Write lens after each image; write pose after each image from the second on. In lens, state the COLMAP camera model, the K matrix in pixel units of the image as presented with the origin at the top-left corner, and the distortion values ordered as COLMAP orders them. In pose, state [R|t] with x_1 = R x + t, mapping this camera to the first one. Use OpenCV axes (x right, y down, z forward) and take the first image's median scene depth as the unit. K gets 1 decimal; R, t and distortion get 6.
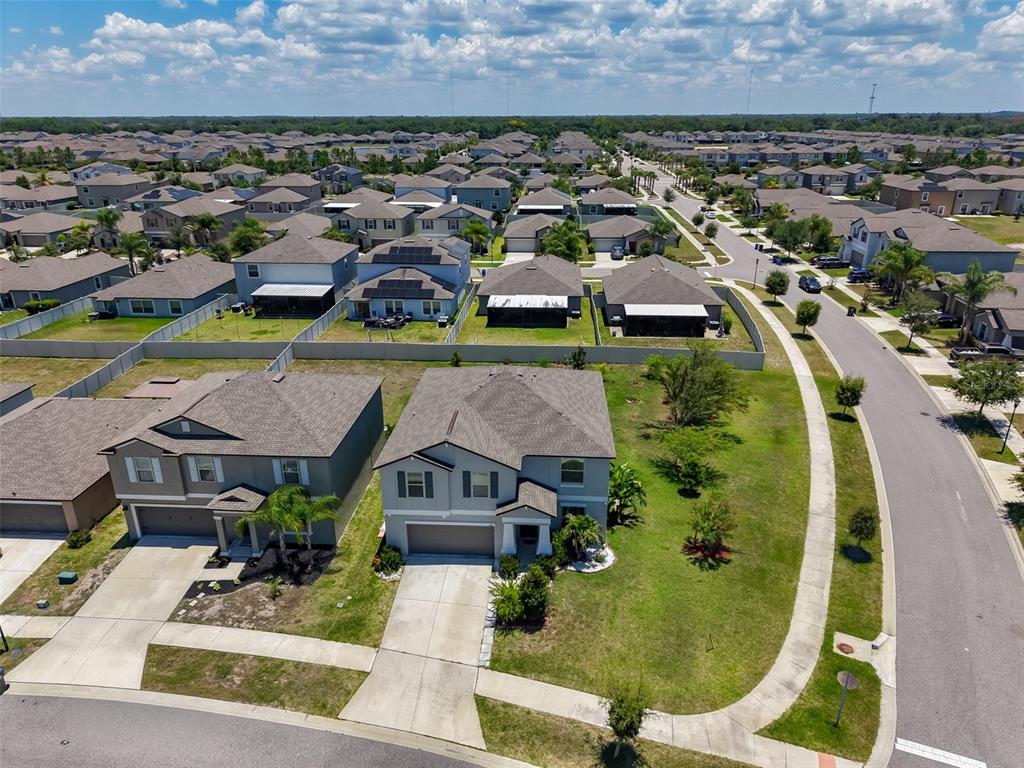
lens RADIAL K [[684.4, 0, 512.0], [0, 684.4, 384.0], [0, 0, 1]] dist [0.031426, -0.026473]
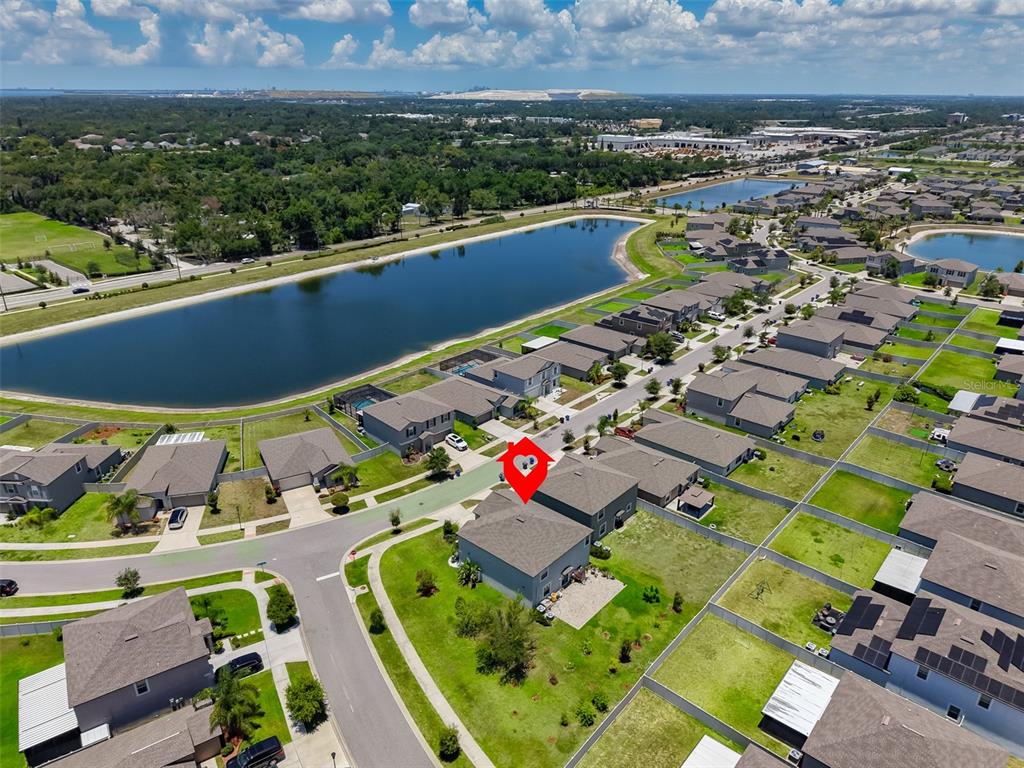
lens RADIAL K [[684.4, 0, 512.0], [0, 684.4, 384.0], [0, 0, 1]] dist [0.031426, -0.026473]
pose [[-0.607508, 0.312081, -0.730437, 1.626109], [-0.293126, 0.766594, 0.571323, -1.737255], [0.738249, 0.561194, -0.374233, 1.736296]]
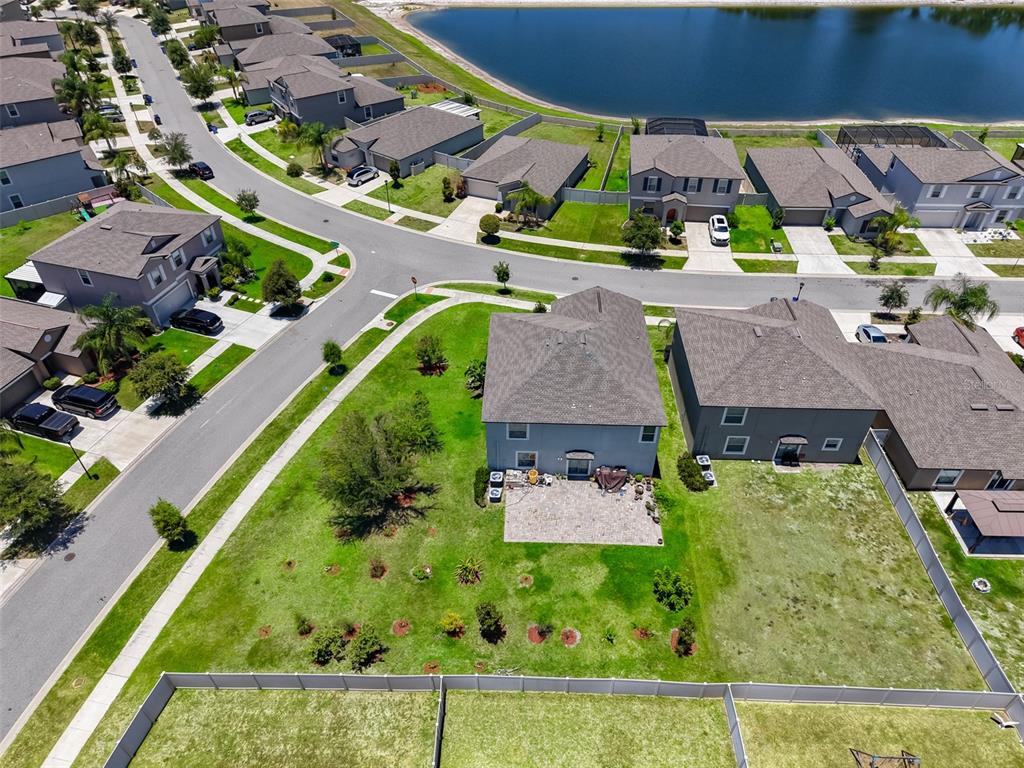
lens RADIAL K [[684.4, 0, 512.0], [0, 684.4, 384.0], [0, 0, 1]] dist [0.031426, -0.026473]
pose [[-0.999432, 0.025763, -0.021724, 0.139922], [-0.006795, 0.477337, 0.878694, -1.162358], [0.033007, 0.878342, -0.476891, 1.851020]]
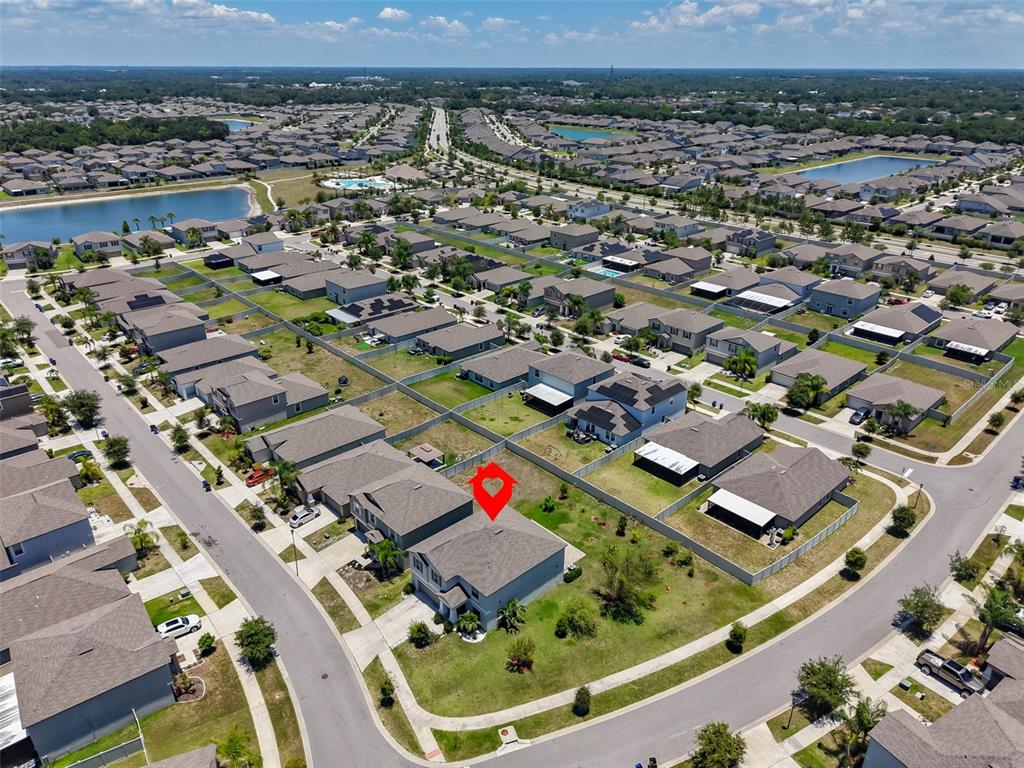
lens RADIAL K [[684.4, 0, 512.0], [0, 684.4, 384.0], [0, 0, 1]] dist [0.031426, -0.026473]
pose [[0.727085, 0.293829, -0.620493, 1.280668], [-0.254923, 0.954719, 0.153383, -0.827749], [0.637465, 0.046655, 0.769066, -0.564486]]
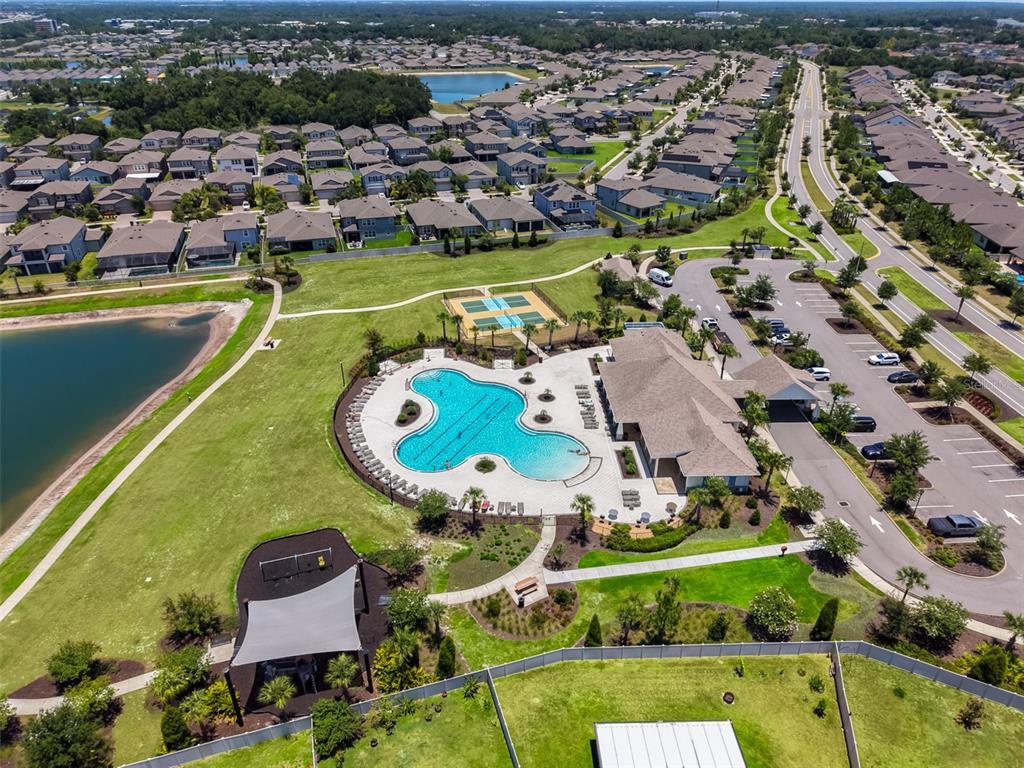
lens RADIAL K [[684.4, 0, 512.0], [0, 684.4, 384.0], [0, 0, 1]] dist [0.031426, -0.026473]
pose [[0.349073, 0.461826, -0.815393, -5.022710], [-0.345163, 0.872317, 0.346302, -2.540779], [0.871212, 0.160559, 0.463907, 4.247610]]
